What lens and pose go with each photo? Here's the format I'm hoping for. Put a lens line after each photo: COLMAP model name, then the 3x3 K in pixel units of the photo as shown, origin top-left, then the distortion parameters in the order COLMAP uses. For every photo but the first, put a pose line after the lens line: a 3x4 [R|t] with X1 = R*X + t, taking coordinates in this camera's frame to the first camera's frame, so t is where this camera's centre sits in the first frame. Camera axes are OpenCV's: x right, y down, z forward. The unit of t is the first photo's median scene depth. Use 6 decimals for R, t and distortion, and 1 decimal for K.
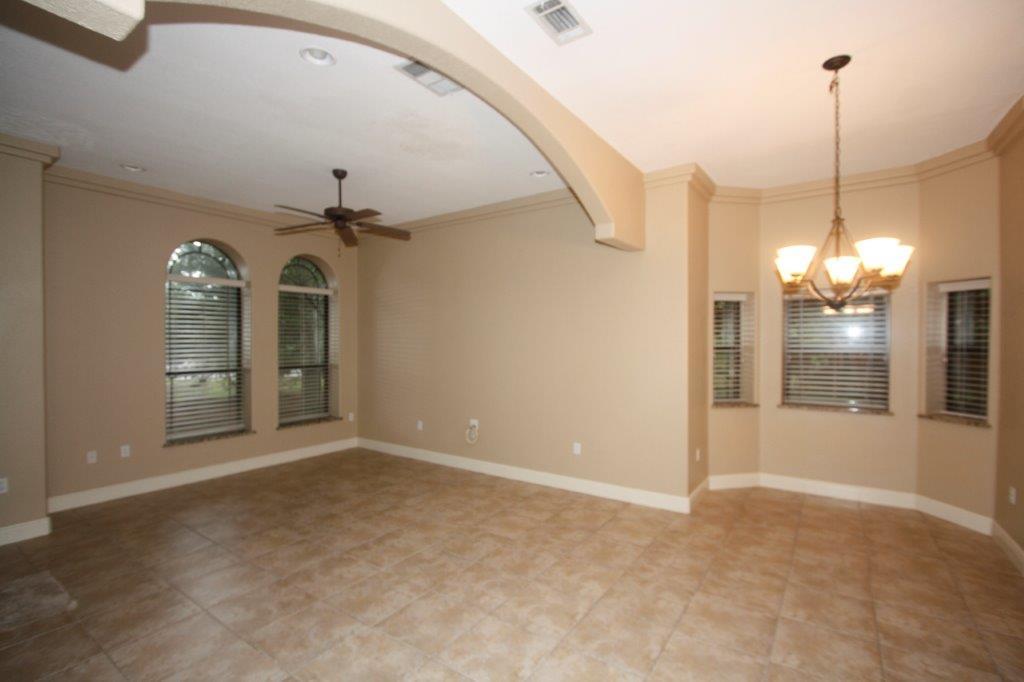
lens RADIAL K [[474.1, 0, 515.0], [0, 474.1, 347.1], [0, 0, 1]] dist [-0.013468, 0.000315]
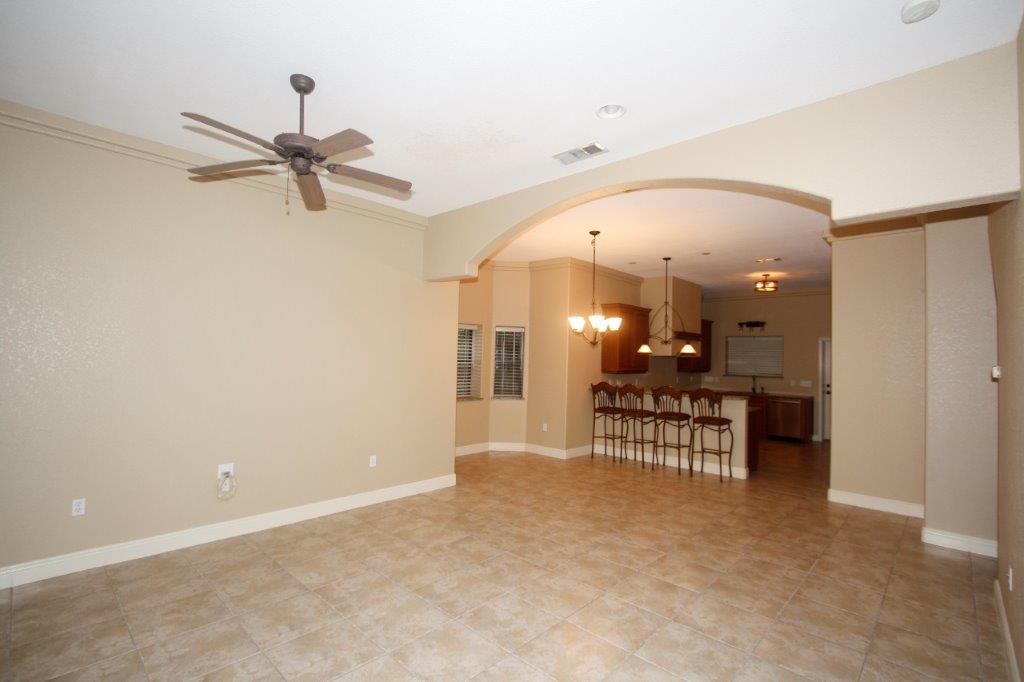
lens RADIAL K [[474.1, 0, 518.4], [0, 474.1, 337.5], [0, 0, 1]] dist [-0.013468, 0.000315]
pose [[0.133707, 0.046599, 0.989925, -0.992830], [-0.012550, 0.998893, -0.045326, -0.006585], [-0.990942, -0.006363, 0.134143, 0.668874]]
